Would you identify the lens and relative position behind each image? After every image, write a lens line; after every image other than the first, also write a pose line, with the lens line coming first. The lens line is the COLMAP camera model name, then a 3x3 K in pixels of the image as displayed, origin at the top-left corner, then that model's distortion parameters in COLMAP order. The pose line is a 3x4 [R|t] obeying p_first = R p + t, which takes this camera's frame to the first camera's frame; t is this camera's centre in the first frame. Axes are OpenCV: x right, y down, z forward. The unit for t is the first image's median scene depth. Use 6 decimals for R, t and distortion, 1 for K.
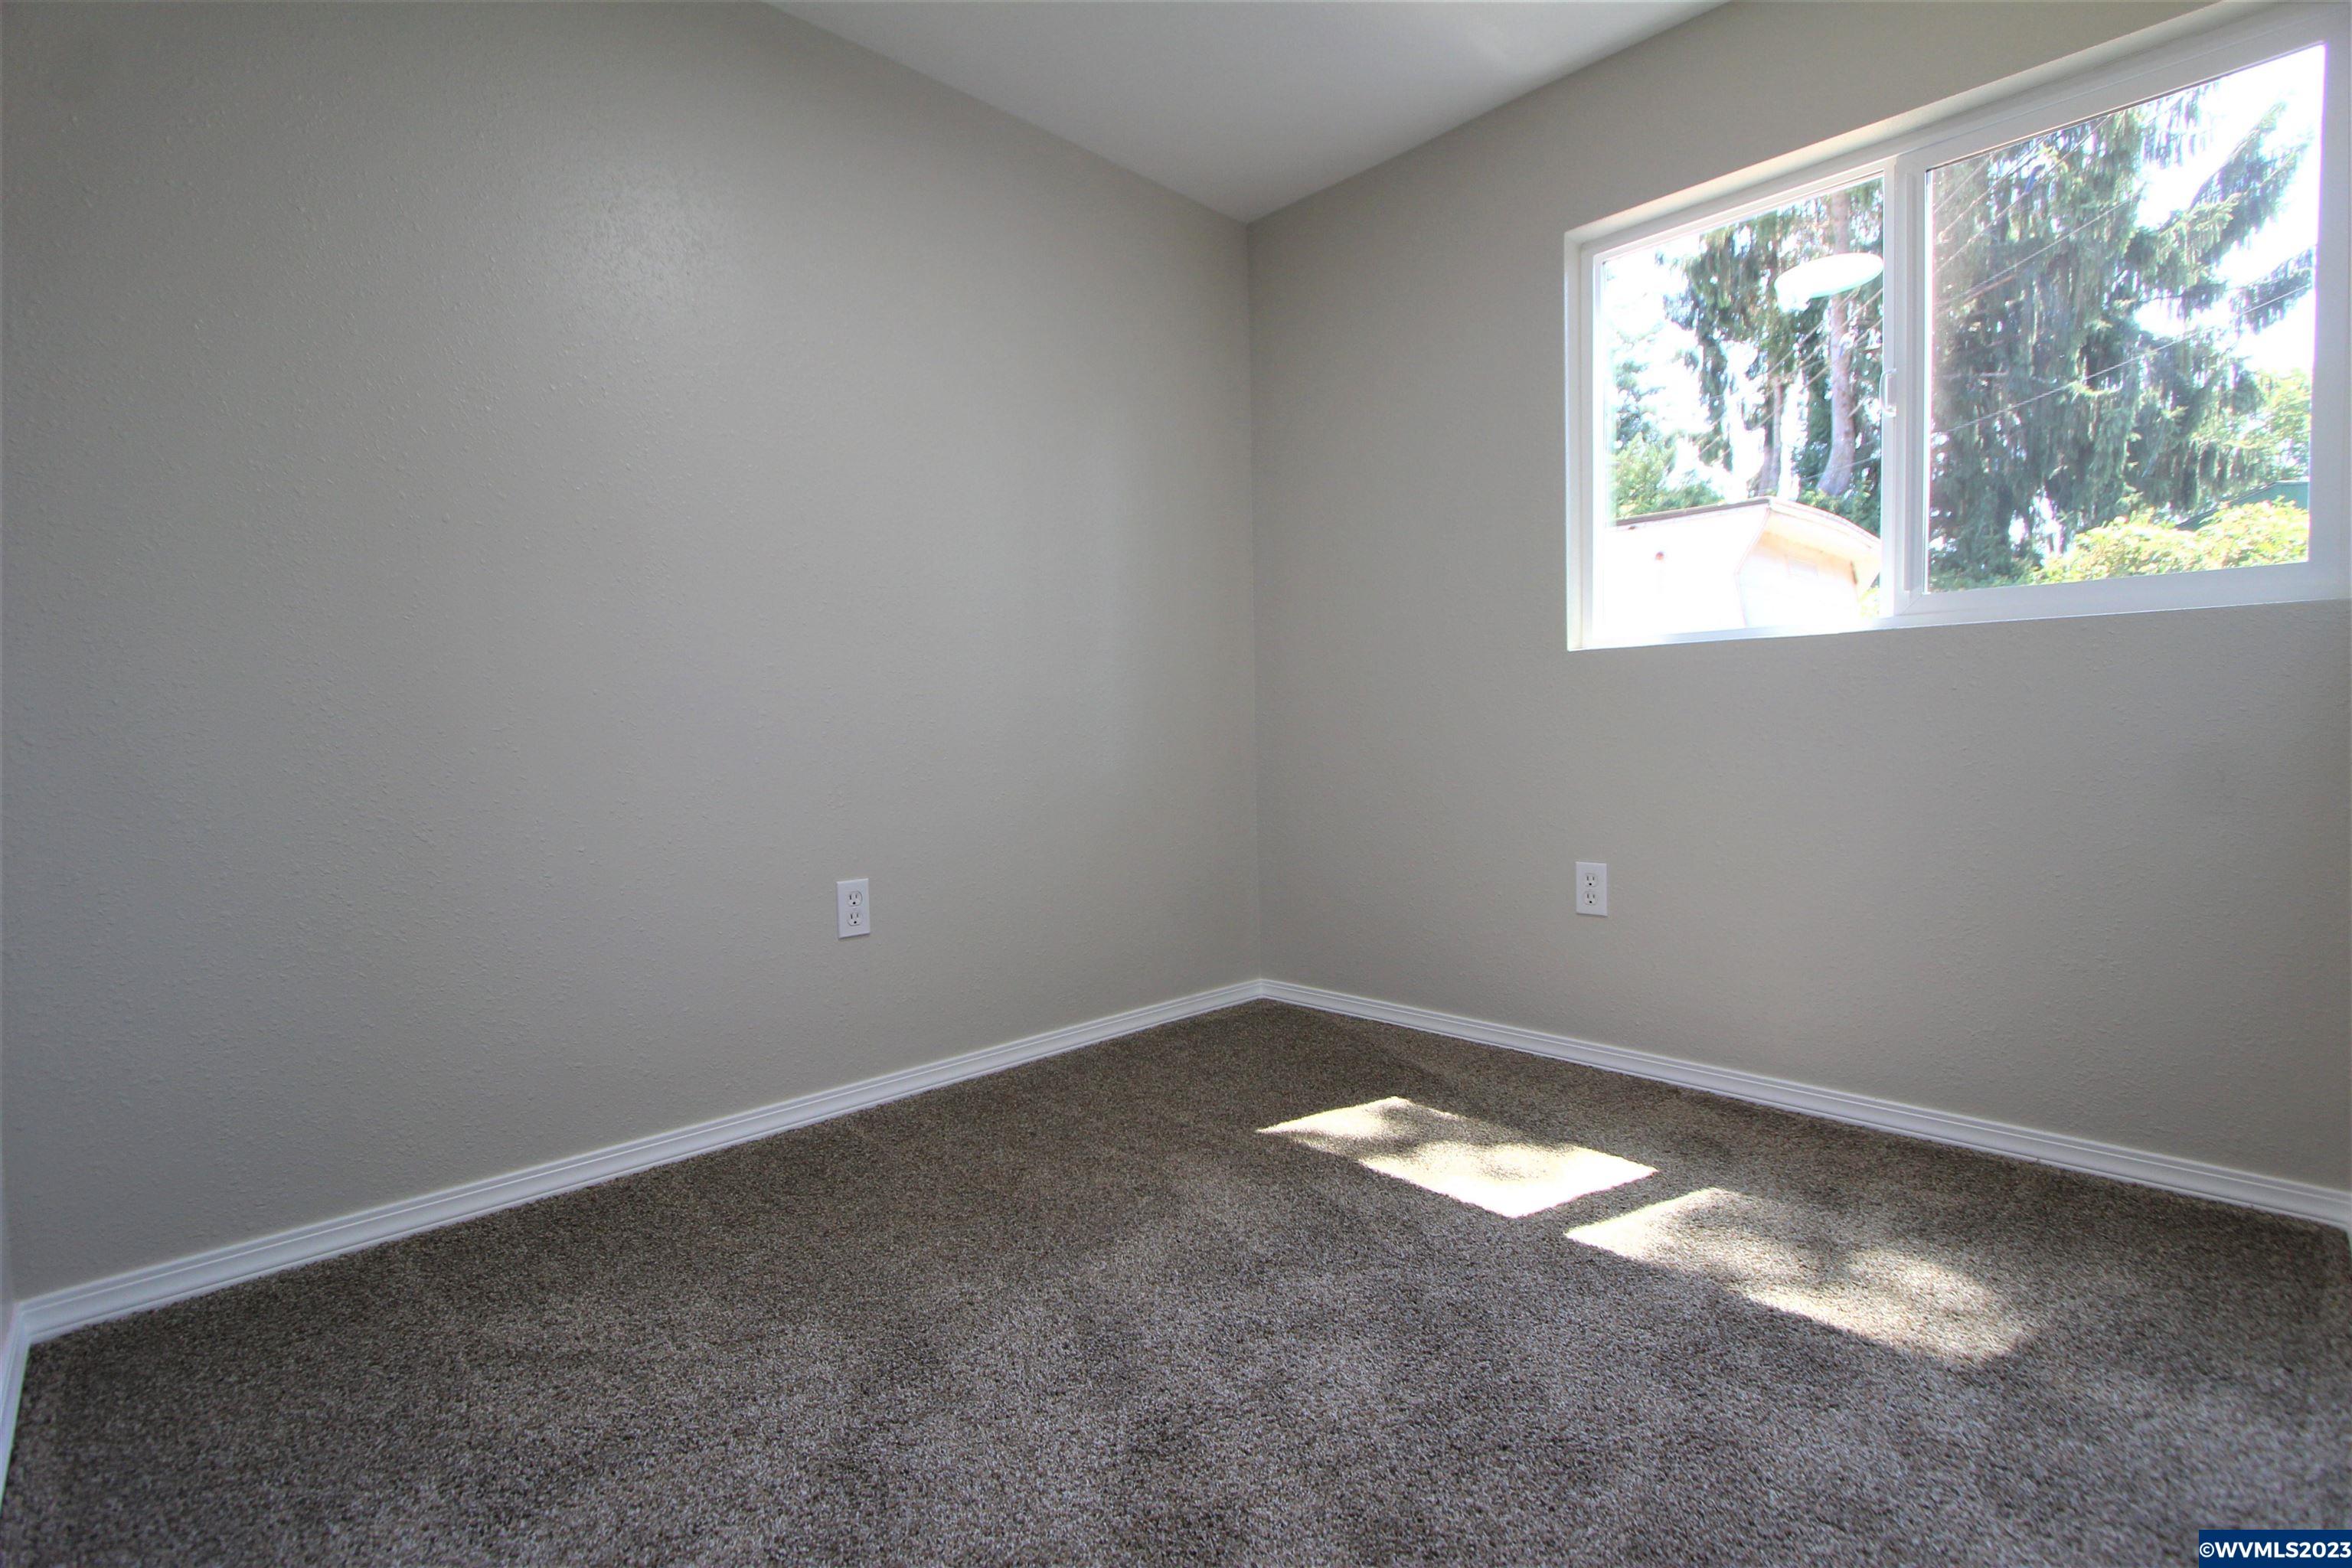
lens RADIAL K [[1075.2, 0, 1175.7], [0, 1075.2, 790.2], [0, 0, 1]] dist [-0.011941, 0.000822]
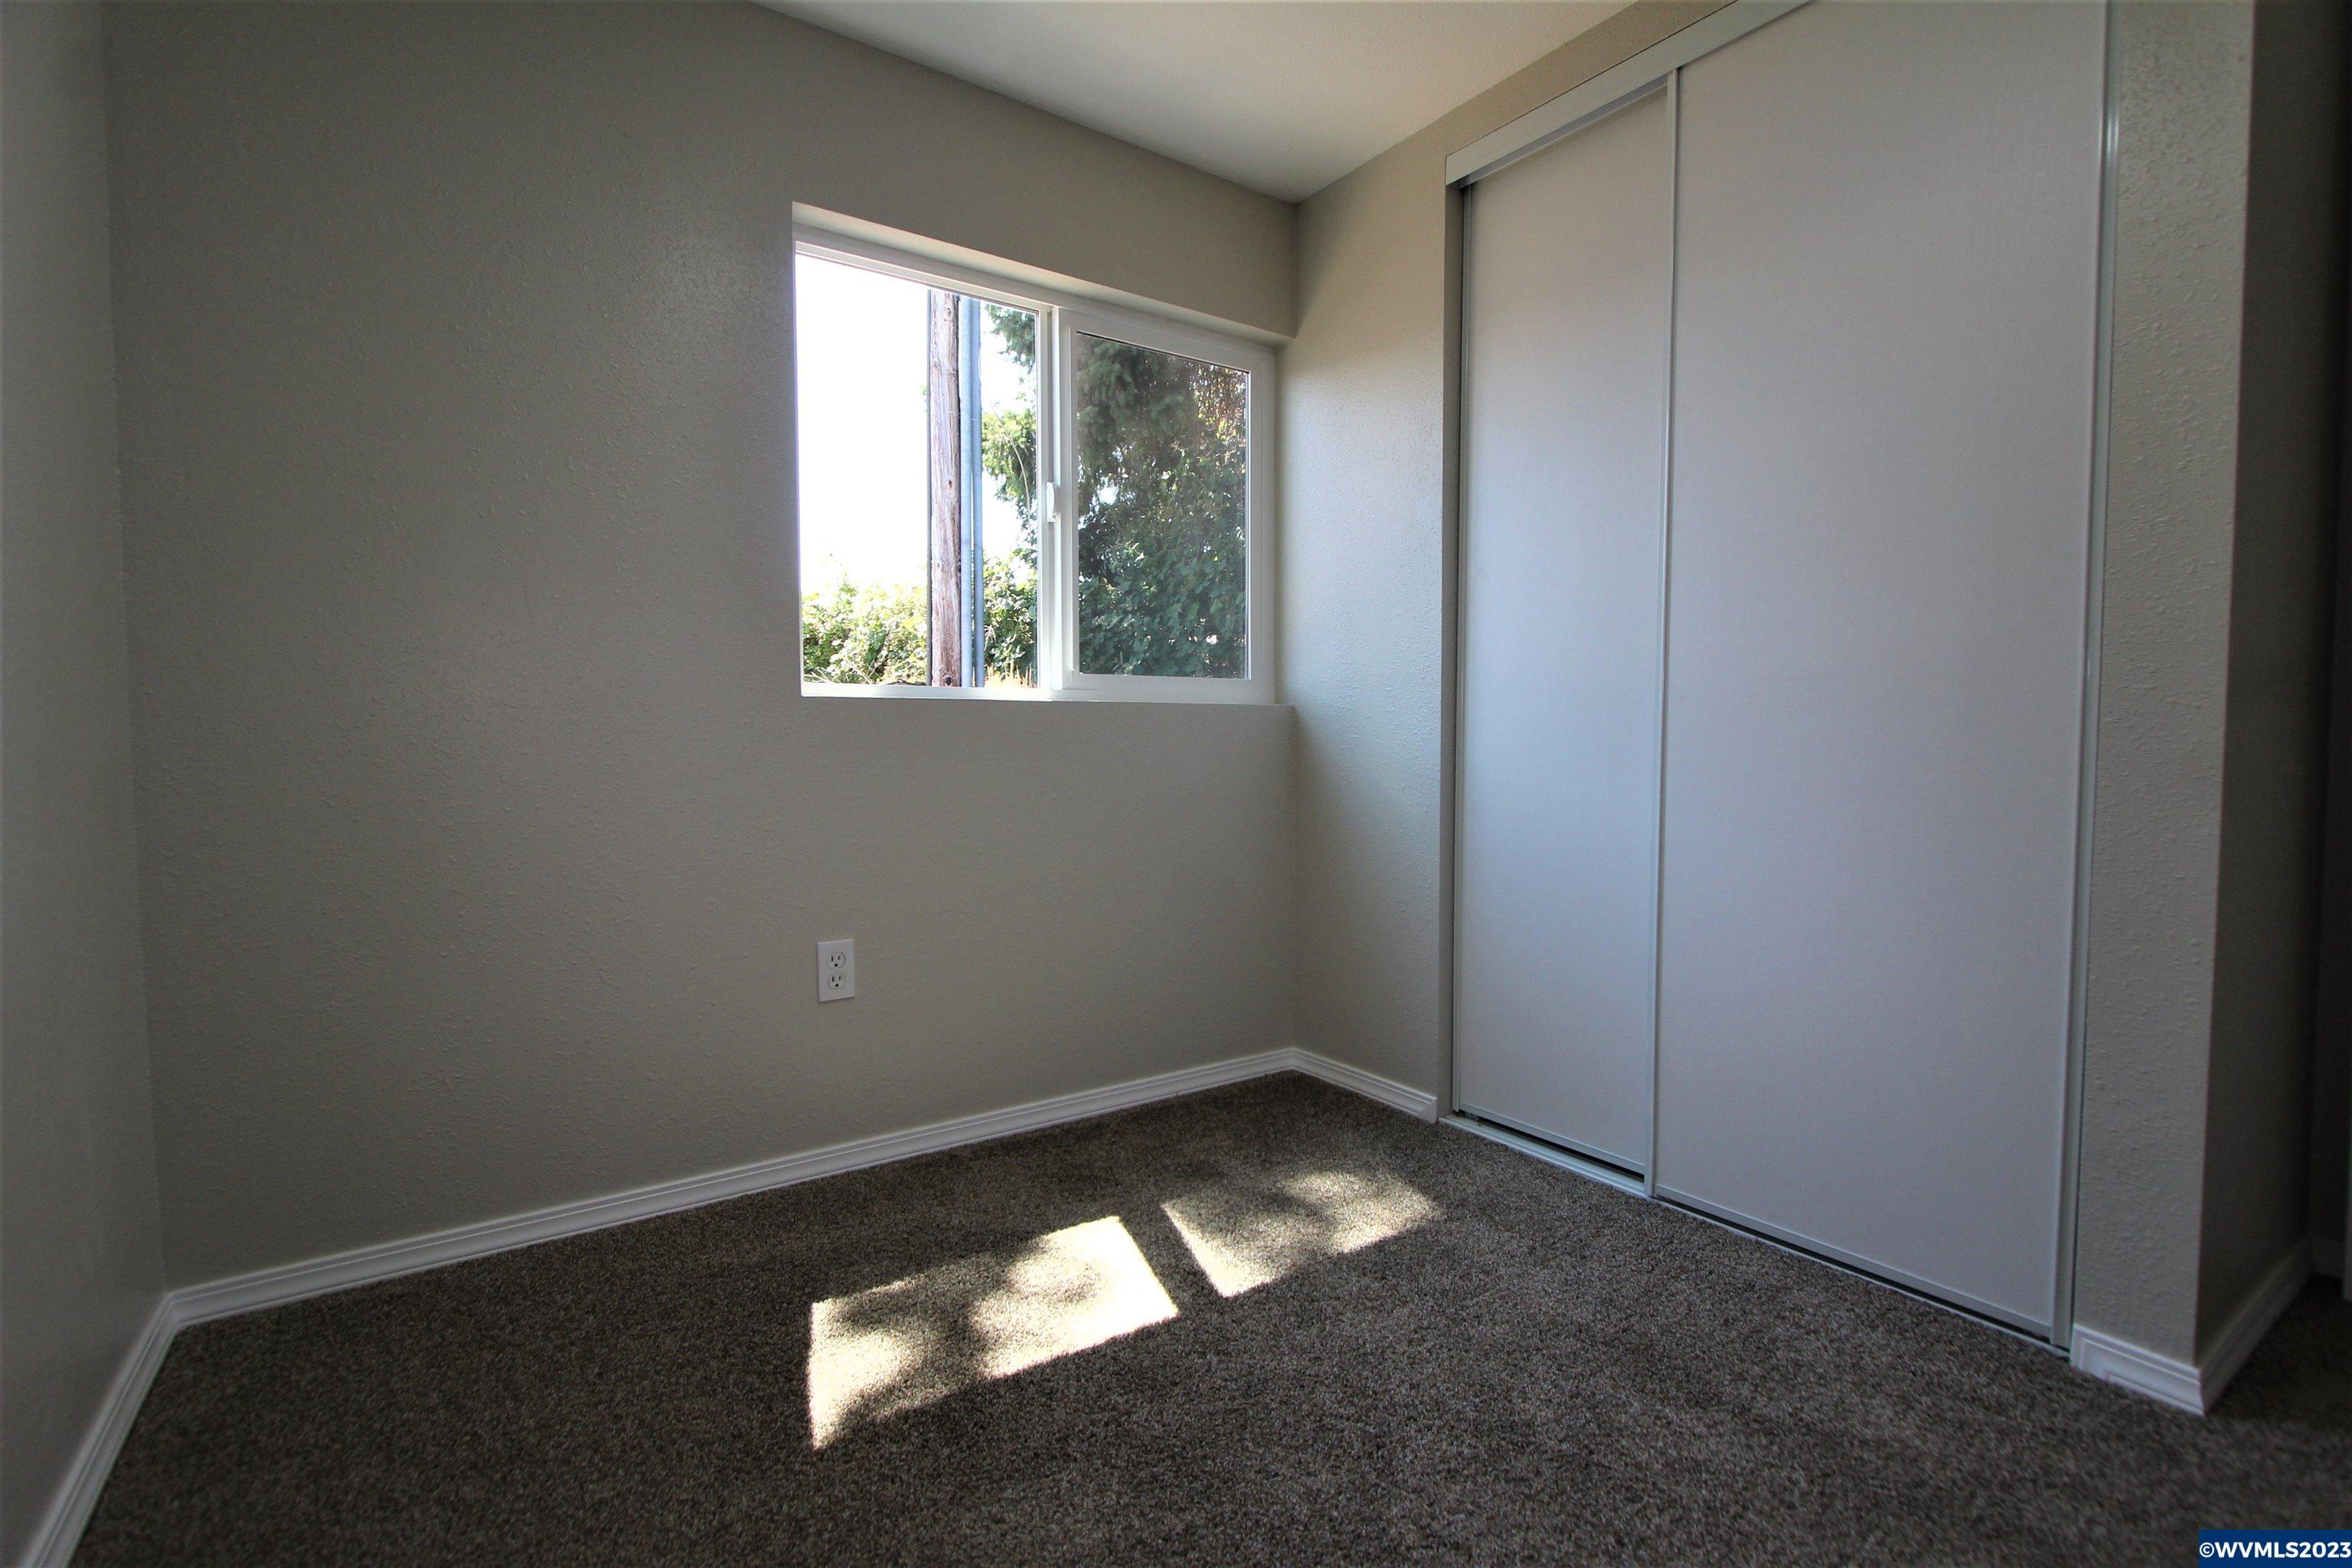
lens RADIAL K [[1075.2, 0, 1175.7], [0, 1075.2, 790.2], [0, 0, 1]] dist [-0.011941, 0.000822]
pose [[0.164524, -0.031546, 0.985868, -0.509842], [0.053218, 0.998317, 0.023063, -0.071868], [-0.984936, 0.048672, 0.165926, 0.694988]]
